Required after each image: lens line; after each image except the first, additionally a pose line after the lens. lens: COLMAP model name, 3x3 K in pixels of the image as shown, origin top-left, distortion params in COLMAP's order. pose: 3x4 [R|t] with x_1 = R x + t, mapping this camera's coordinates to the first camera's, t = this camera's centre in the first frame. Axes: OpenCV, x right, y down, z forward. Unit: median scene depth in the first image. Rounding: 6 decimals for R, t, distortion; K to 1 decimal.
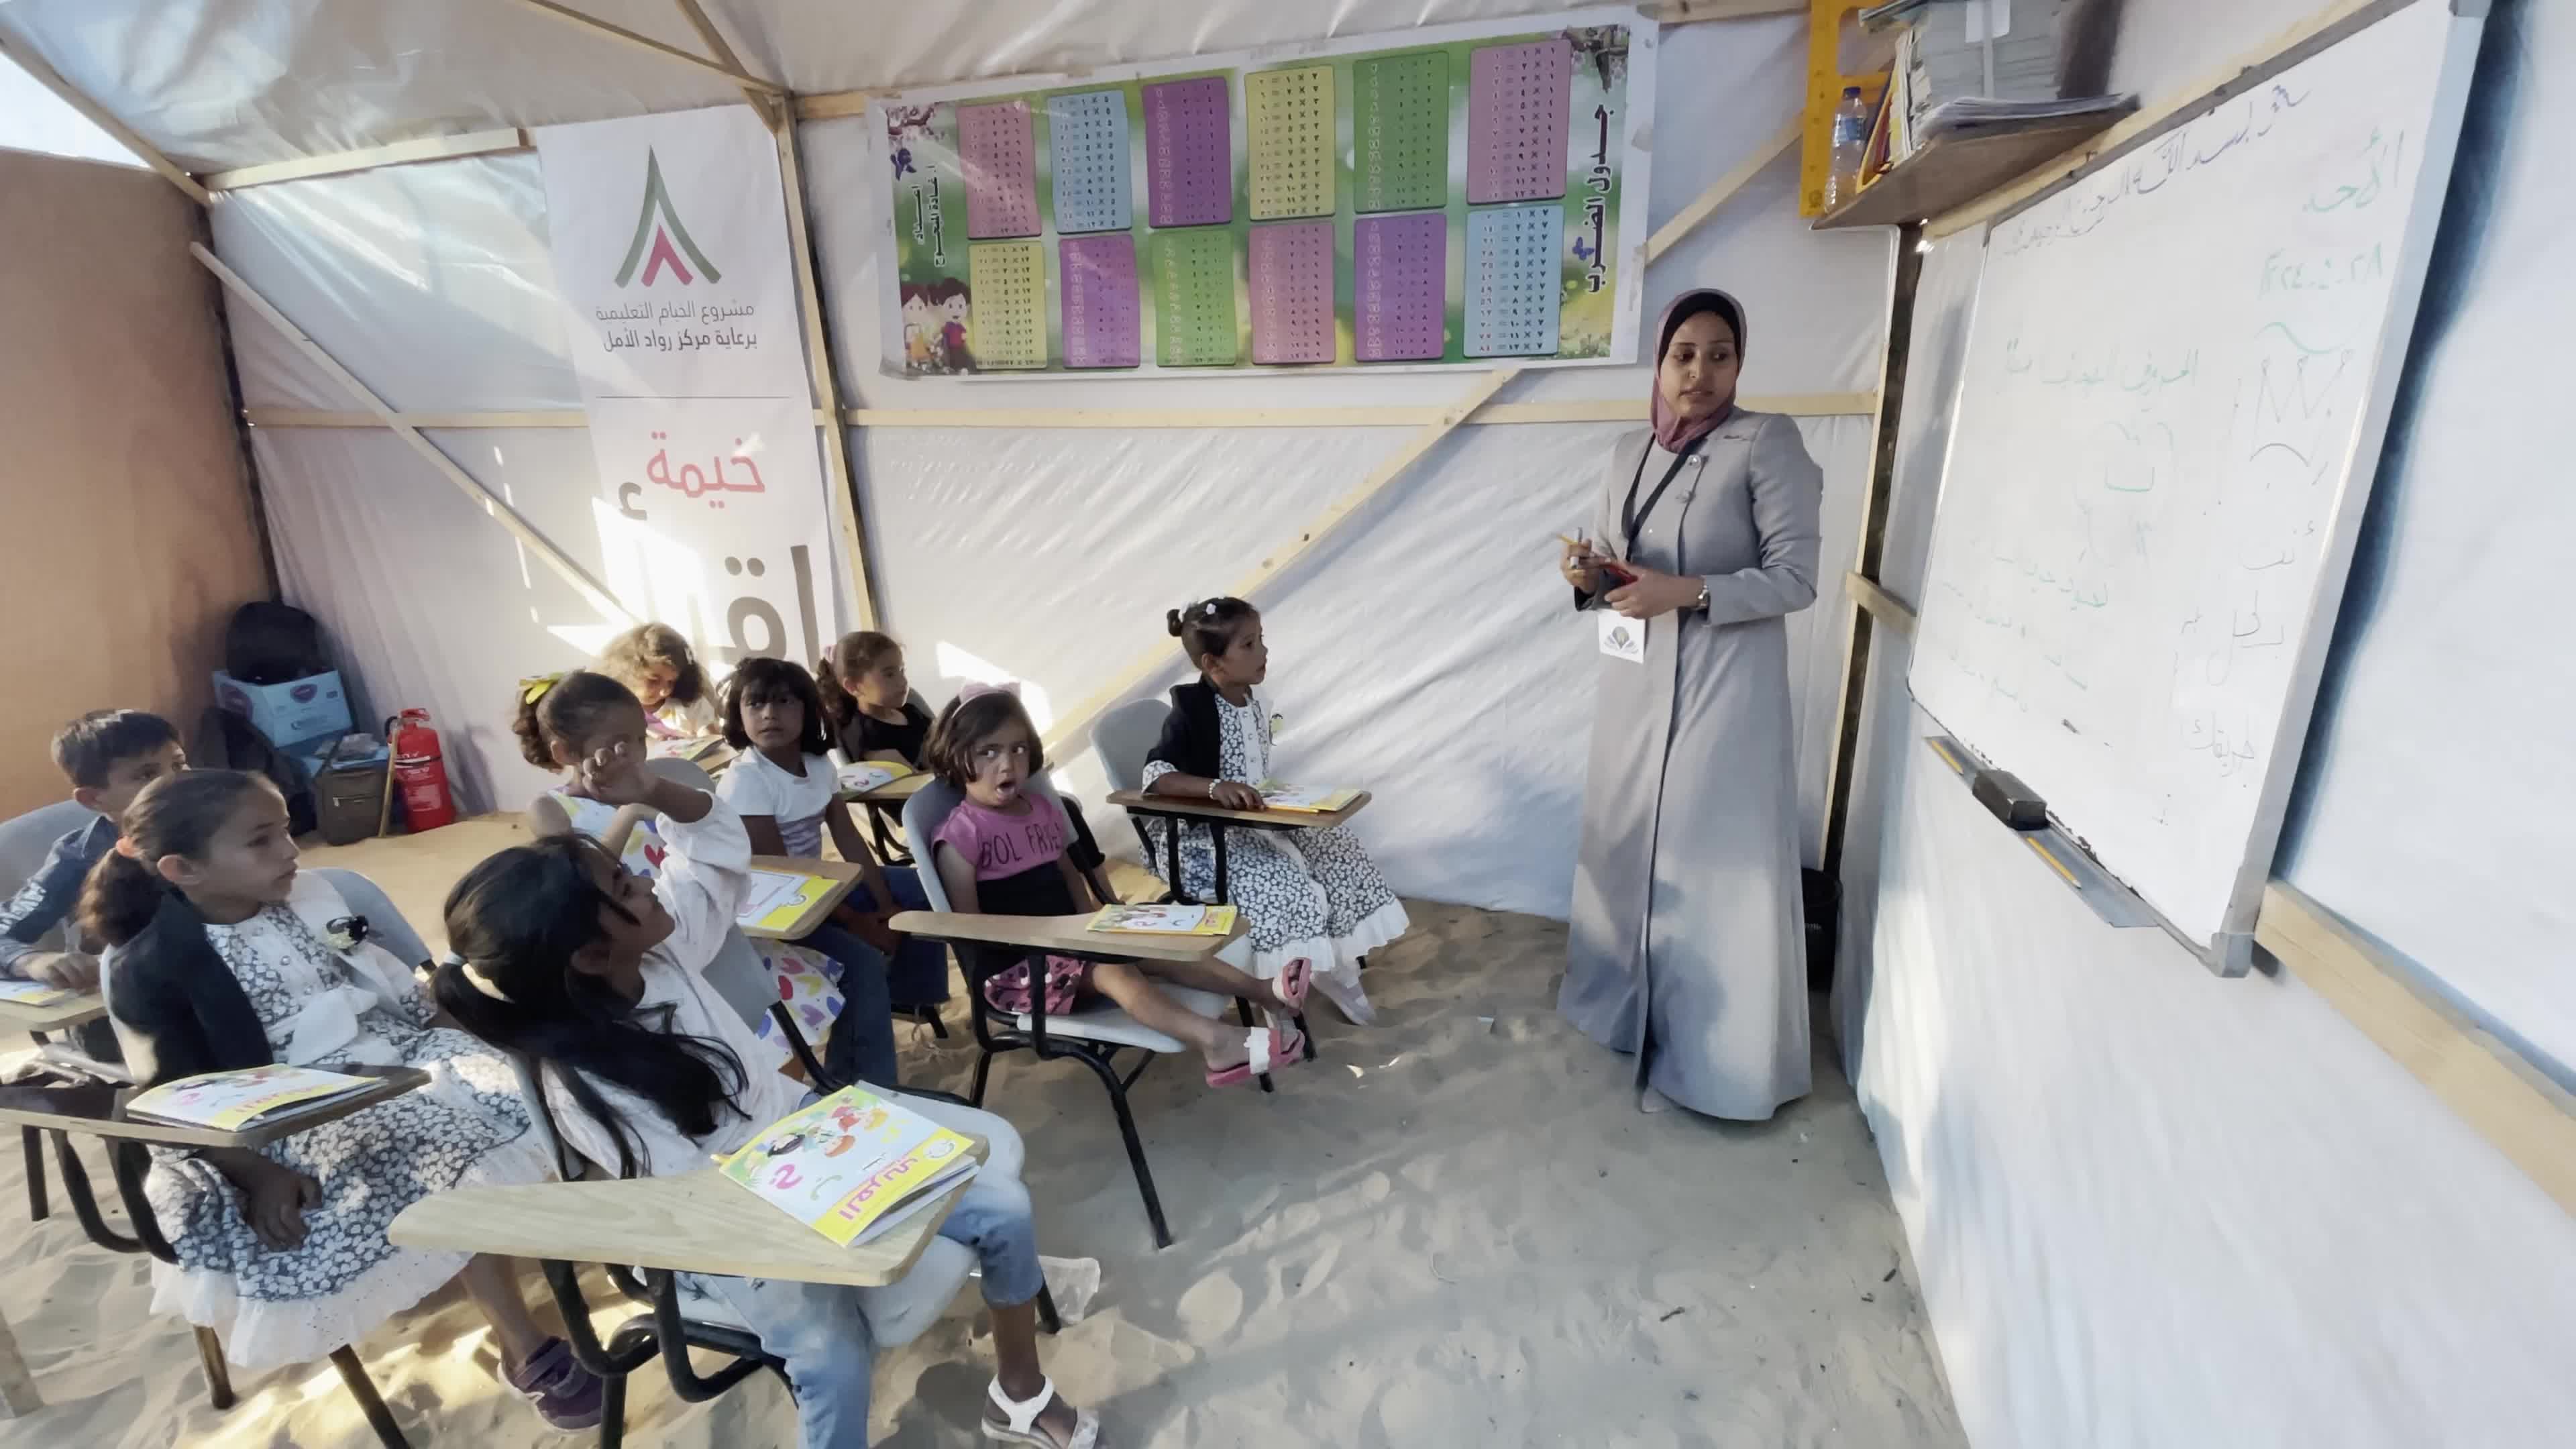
lens RADIAL K [[1127.3, 0, 1288.0], [0, 1127.3, 724.5], [0, 0, 1]] dist [0.030345, -0.022762]
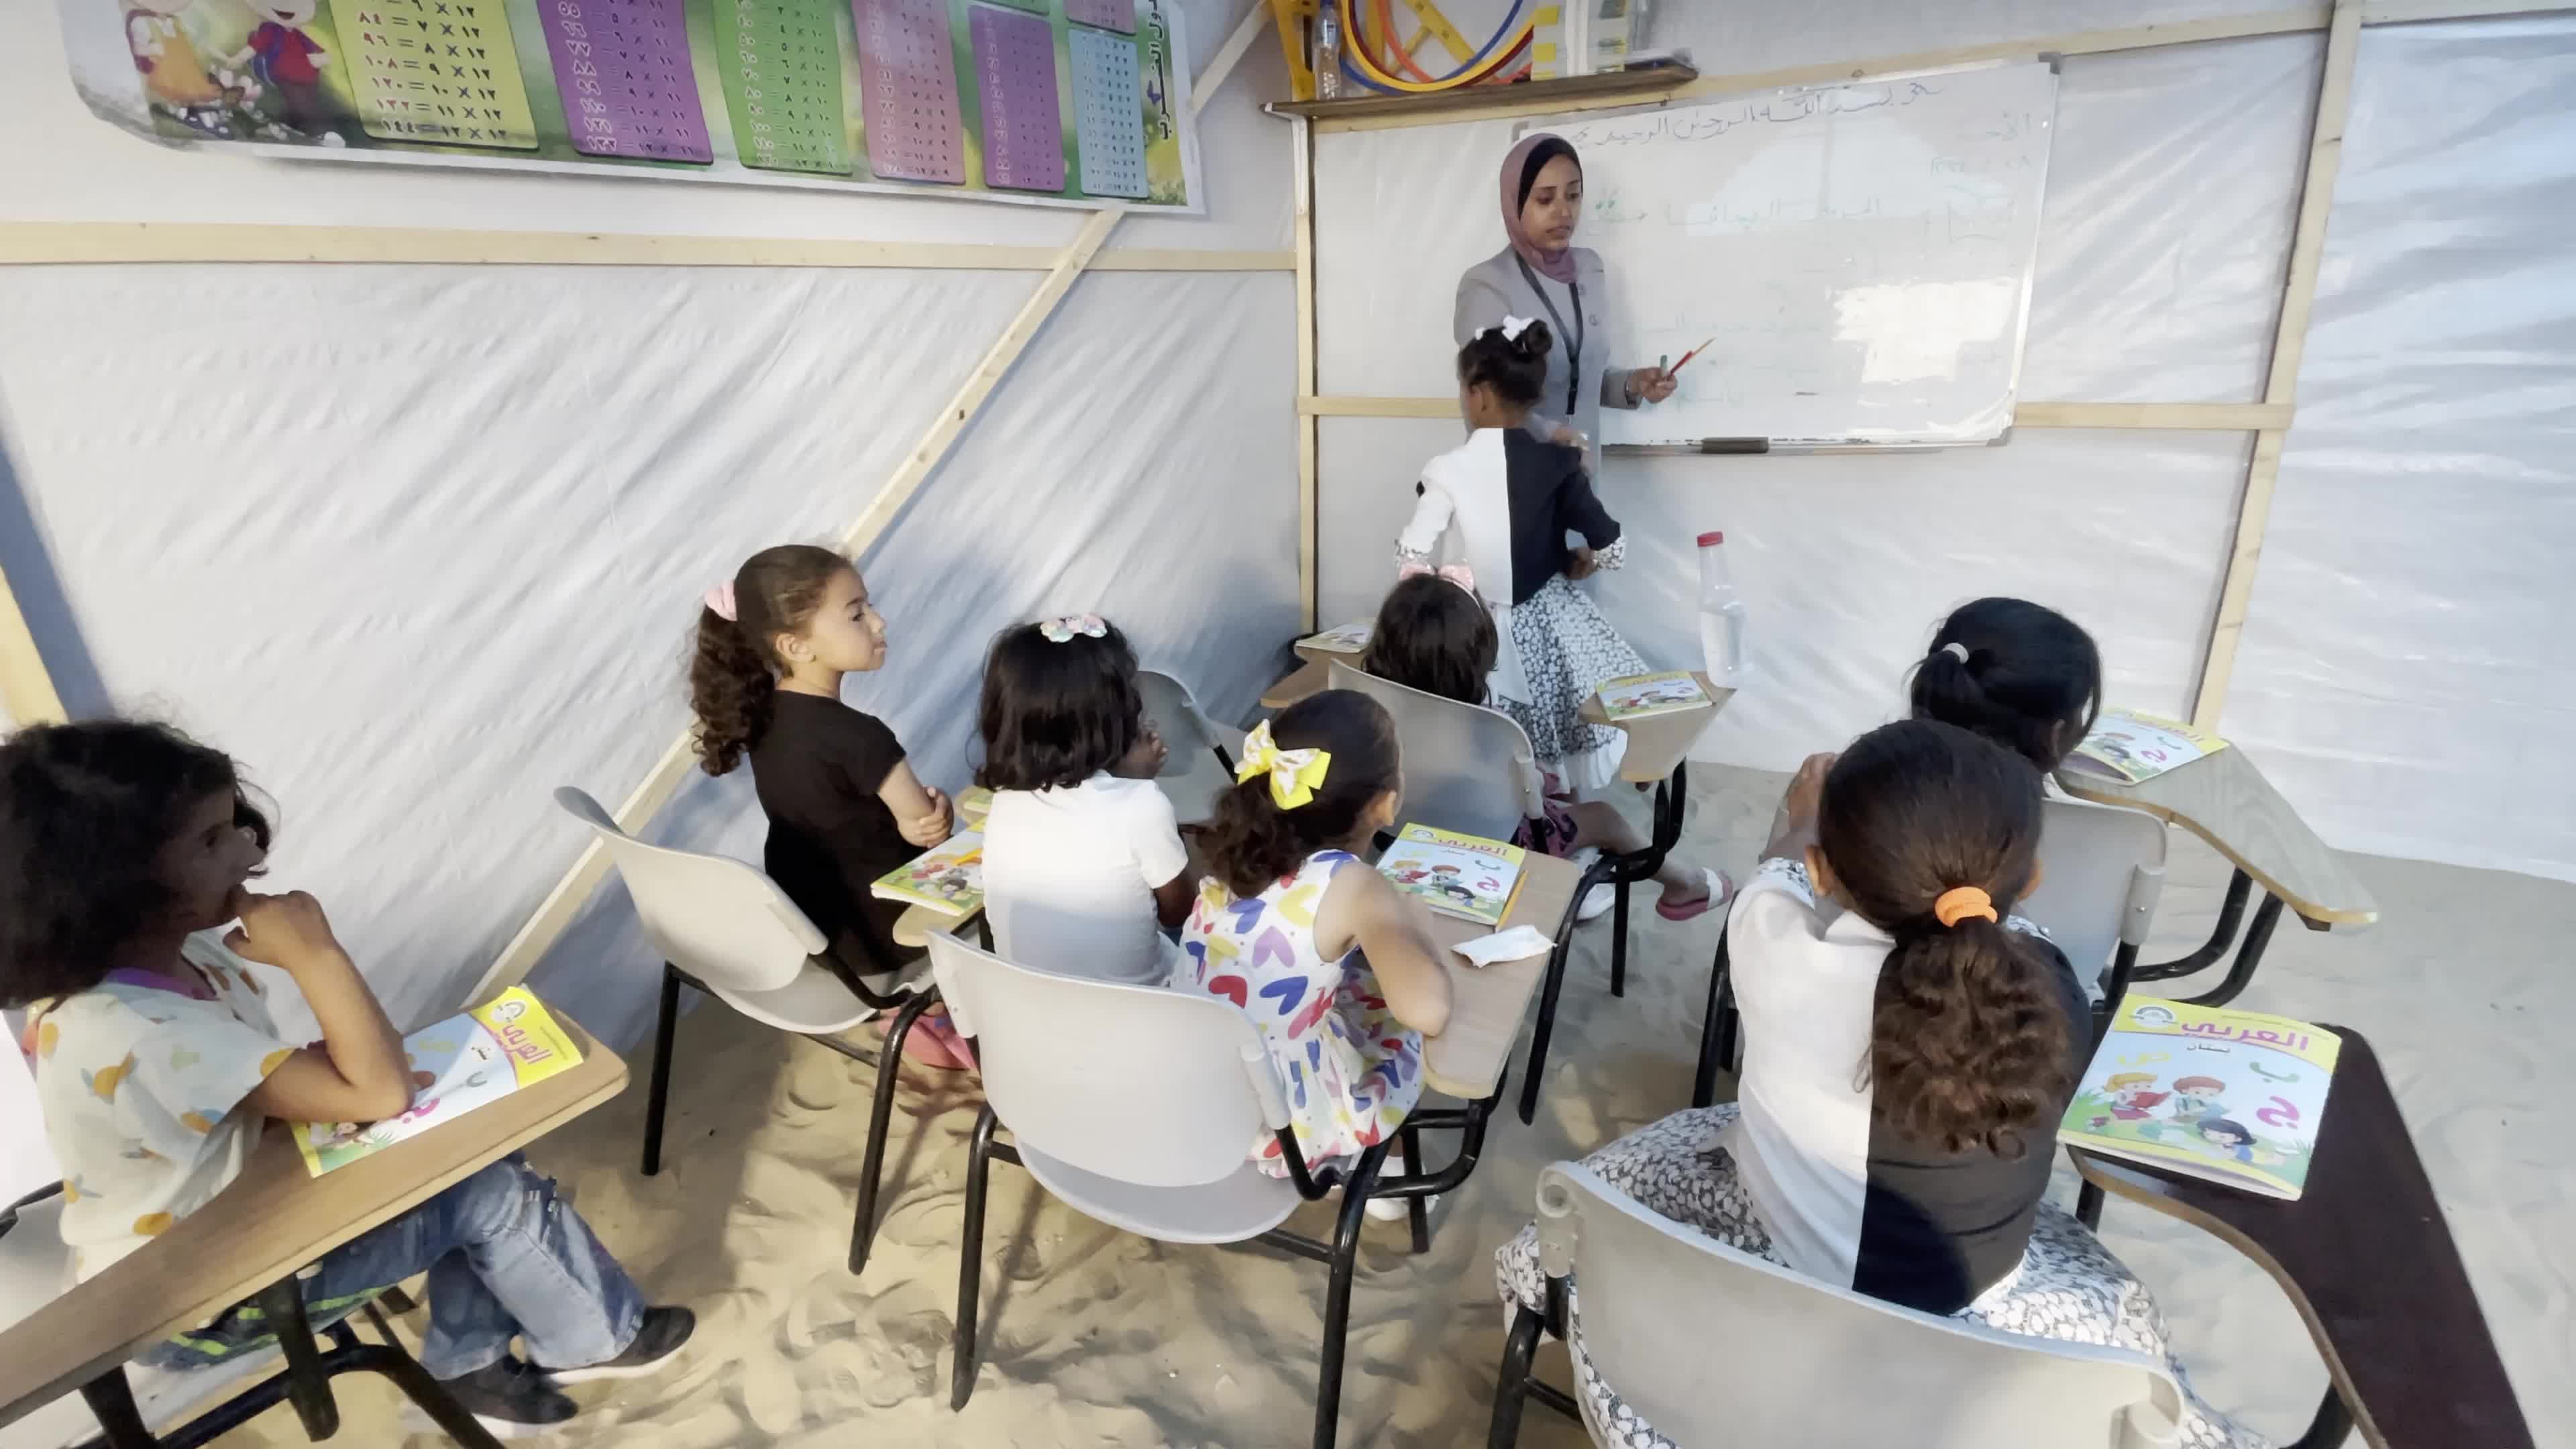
lens RADIAL K [[1169.5, 0, 1341.3], [0, 1169.5, 726.0], [0, 0, 1]] dist [0.018185, -0.018454]
pose [[0.245895, -0.331973, 0.910675, -0.740738], [0.263243, 0.927082, 0.266874, -0.112773], [-0.932866, 0.174106, 0.315355, 0.530600]]
